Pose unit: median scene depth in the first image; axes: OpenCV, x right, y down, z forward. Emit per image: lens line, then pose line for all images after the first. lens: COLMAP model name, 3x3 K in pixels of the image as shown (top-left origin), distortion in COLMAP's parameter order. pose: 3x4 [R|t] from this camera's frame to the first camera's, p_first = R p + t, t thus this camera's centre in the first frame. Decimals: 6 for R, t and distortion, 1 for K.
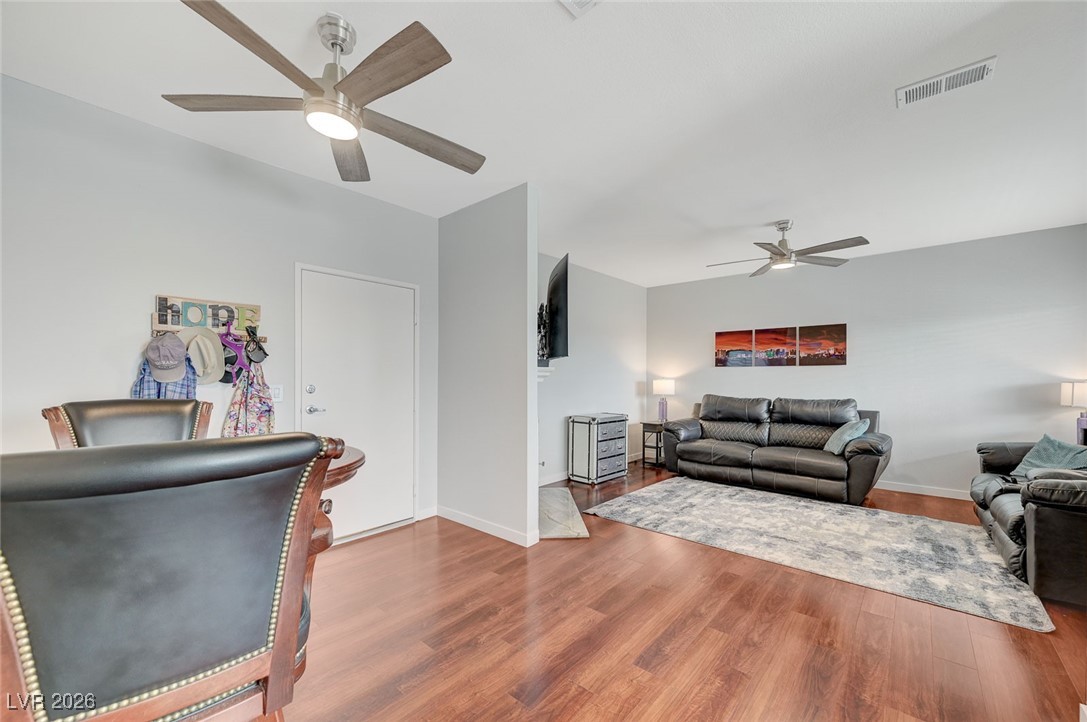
lens RADIAL K [[426.1, 0, 545.3], [0, 426.1, 378.7], [0, 0, 1]] dist [0.000215, 0.000078]
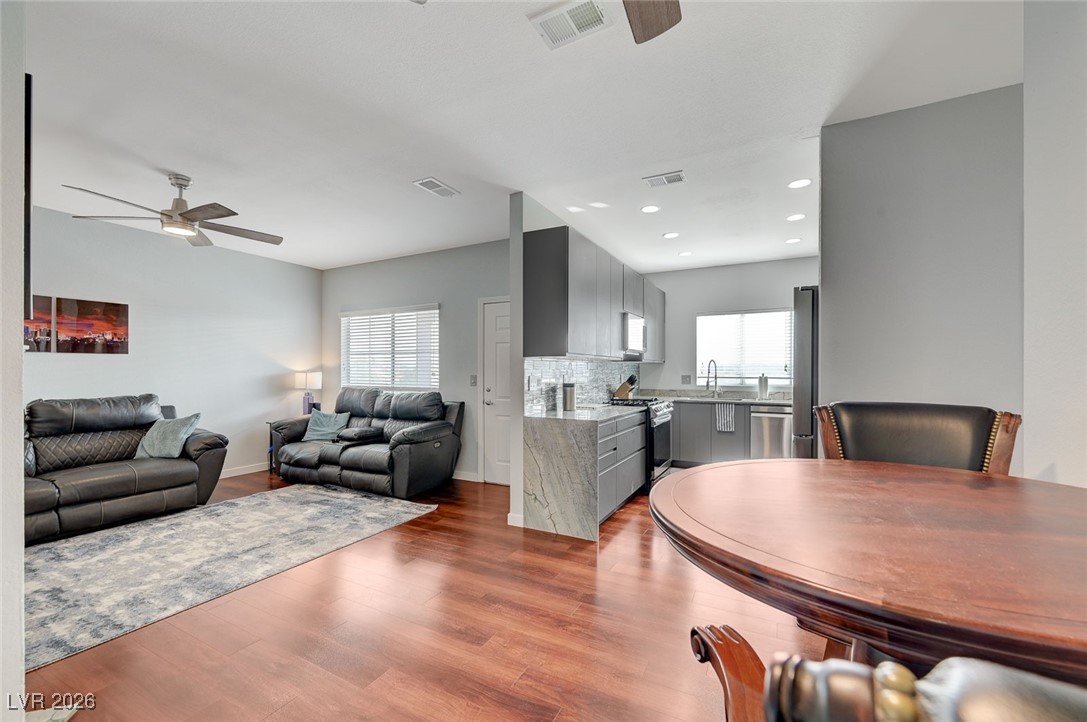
lens RADIAL K [[444.5, 0, 544.5], [0, 444.5, 369.4], [0, 0, 1]] dist [-0.000975, -0.000194]
pose [[-0.226799, -0.001174, 0.973941, -0.443680], [0.001466, 0.999998, 0.001547, -0.003453], [-0.973941, 0.001779, -0.226797, 0.550506]]
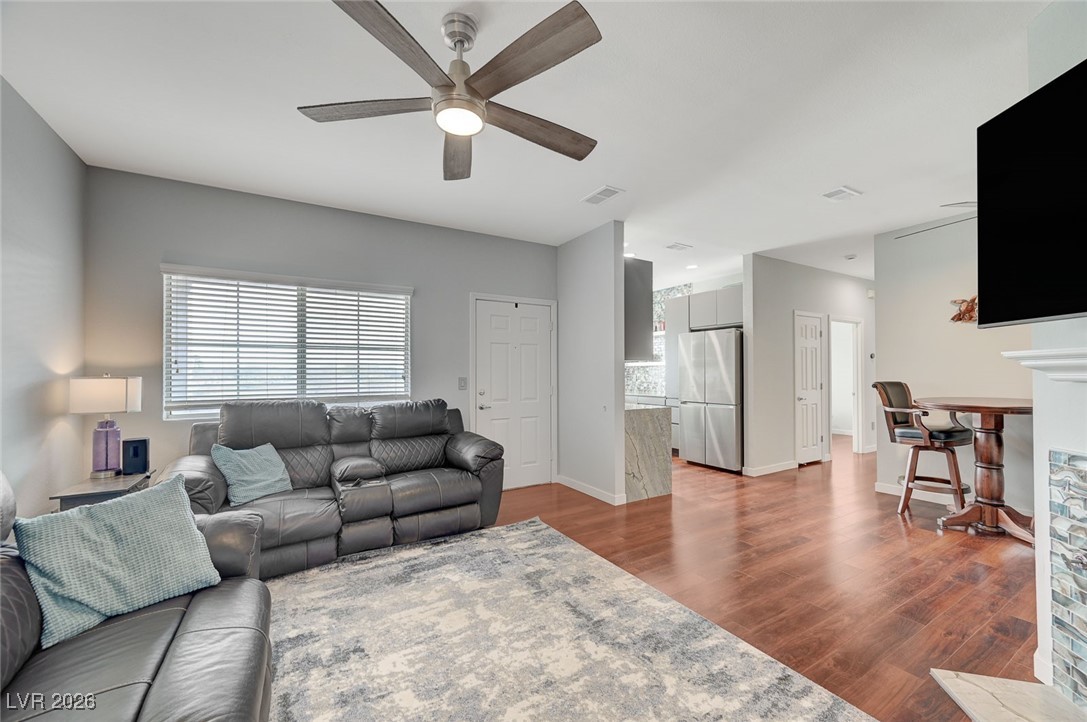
lens RADIAL K [[432.1, 0, 548.7], [0, 432.1, 368.0], [0, 0, 1]] dist [0.001738, 0.000142]
pose [[-0.957088, 0.002642, 0.289785, 0.358626], [0.000602, 0.999974, -0.007127, -0.001627], [-0.289797, -0.006646, -0.957065, 1.491564]]
